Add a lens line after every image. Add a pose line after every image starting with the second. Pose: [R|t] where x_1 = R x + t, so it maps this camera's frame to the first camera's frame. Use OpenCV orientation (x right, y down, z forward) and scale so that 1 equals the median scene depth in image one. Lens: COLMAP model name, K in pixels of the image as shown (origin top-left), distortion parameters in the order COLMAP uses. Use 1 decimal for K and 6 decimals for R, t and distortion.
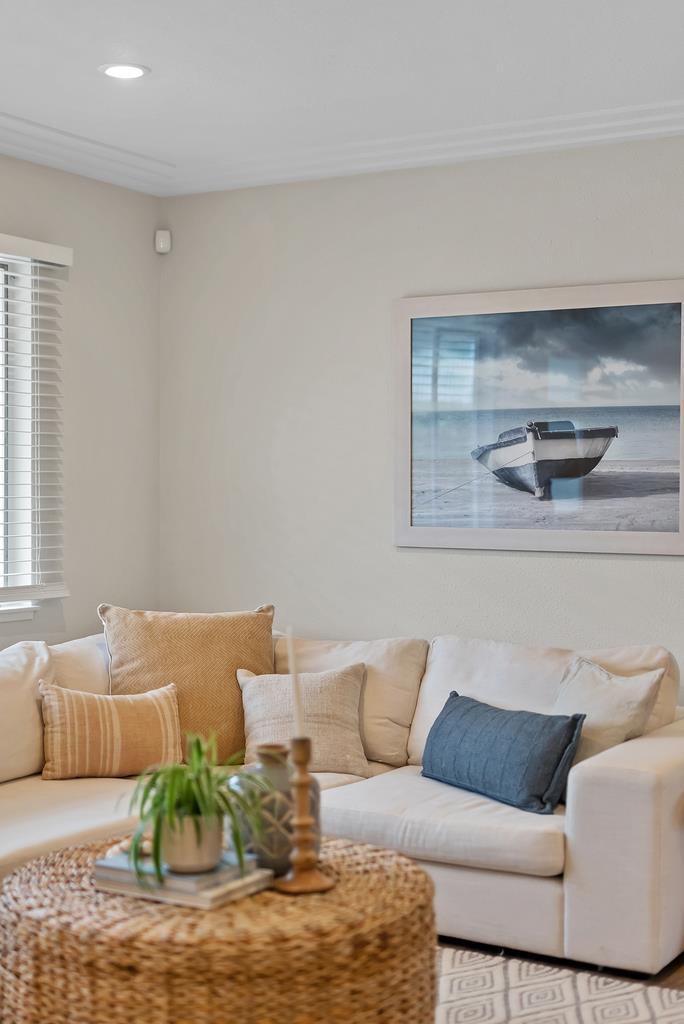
lens RADIAL K [[1478.7, 0, 341.6], [0, 1478.7, 547.0], [0, 0, 1]] dist [-0.002321, 0.001563]
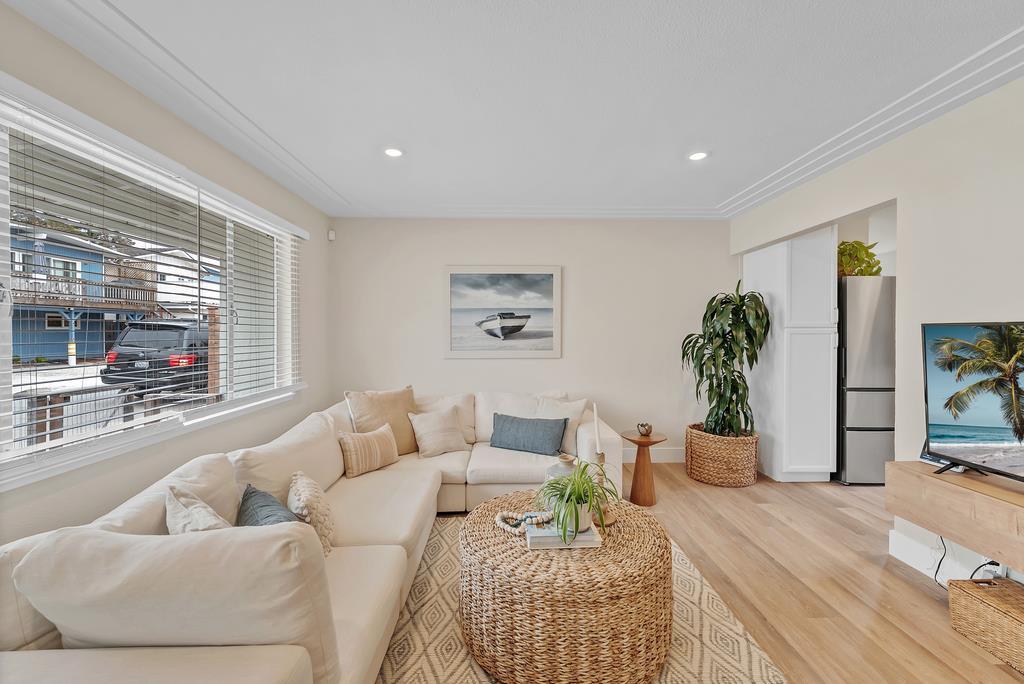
lens RADIAL K [[414.8, 0, 513.5], [0, 414.8, 338.5], [0, 0, 1]] dist [-0.001861, -0.000168]
pose [[0.838352, -0.018000, 0.544832, -0.368287], [0.031394, 0.999390, -0.015289, -0.029323], [-0.544225, 0.029922, 0.838406, 0.421684]]
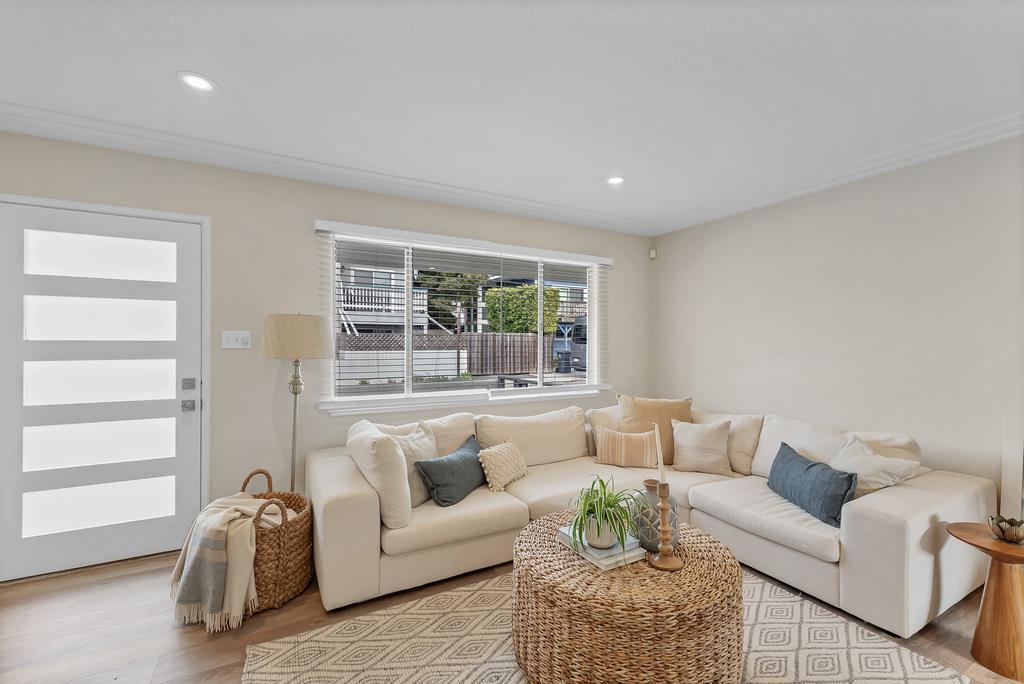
lens RADIAL K [[437.0, 0, 511.7], [0, 437.0, 343.2], [0, 0, 1]] dist [-0.000923, 0.000037]
pose [[0.869623, -0.005379, -0.493686, 0.065193], [-0.015791, 0.999126, -0.038702, -0.021274], [0.493463, 0.041452, 0.868778, 0.316416]]
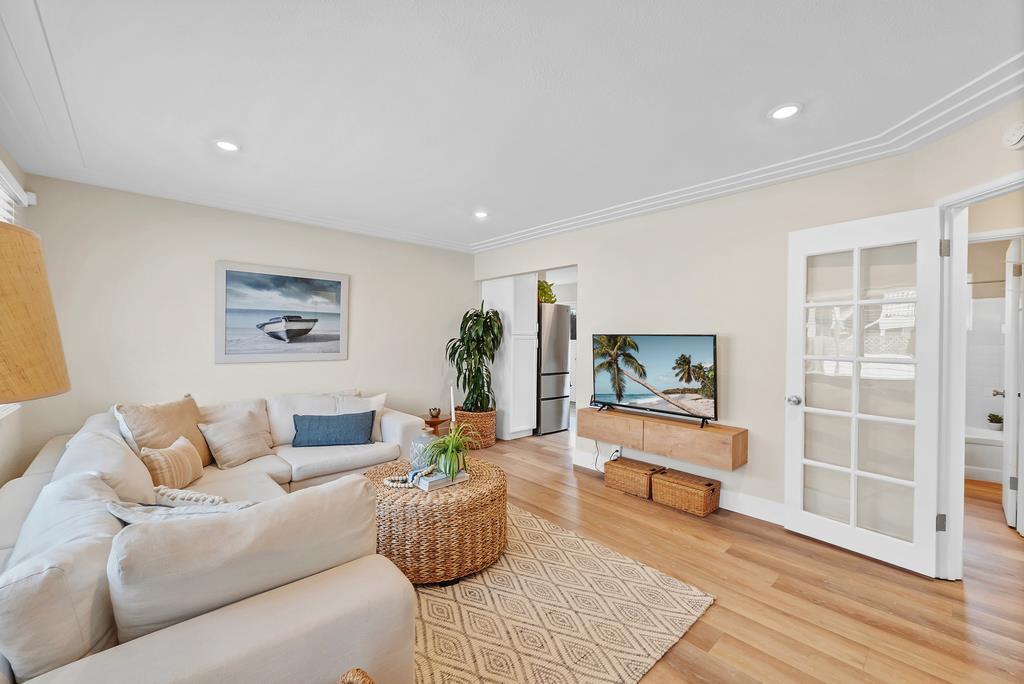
lens RADIAL K [[410.9, 0, 512.0], [0, 410.9, 342.0], [0, 0, 1]] dist [0.000586, 0.000019]
pose [[0.275151, -0.014316, 0.961294, -0.654700], [0.031318, 0.999492, 0.005920, -0.033402], [-0.960891, 0.028477, 0.275460, 0.490720]]
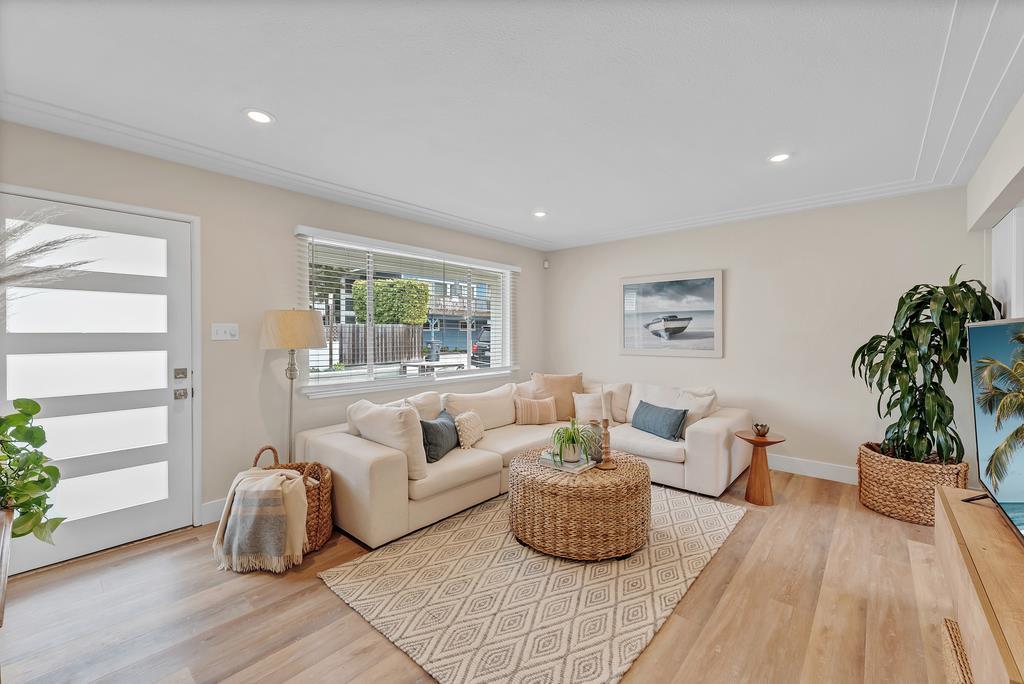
lens RADIAL K [[414.8, 0, 513.5], [0, 414.8, 338.5], [0, 0, 1]] dist [-0.001861, -0.000168]
pose [[0.985774, -0.007503, -0.167909, -0.054755], [0.002525, 0.999551, -0.029843, -0.012178], [0.168058, 0.028995, 0.985351, 0.075364]]
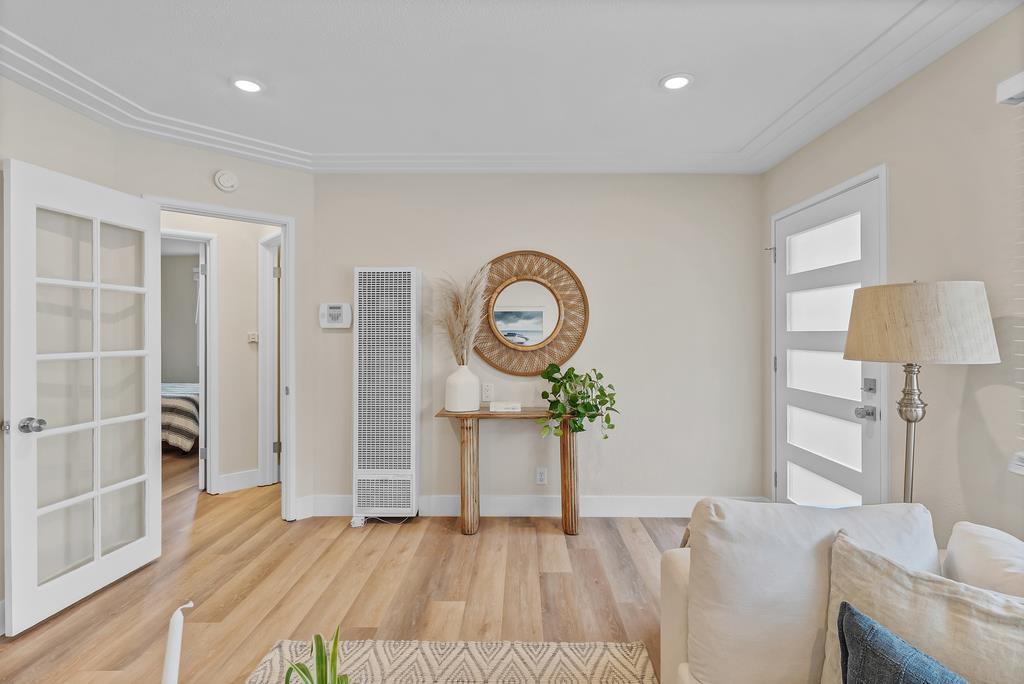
lens RADIAL K [[482.0, 0, 517.3], [0, 482.0, 327.4], [0, 0, 1]] dist [0.001390, 0.000244]
pose [[-0.855299, -0.010270, -0.518033, -0.033428], [-0.027476, 0.999296, 0.025552, -0.051350], [0.517406, 0.036088, -0.854979, 0.952437]]
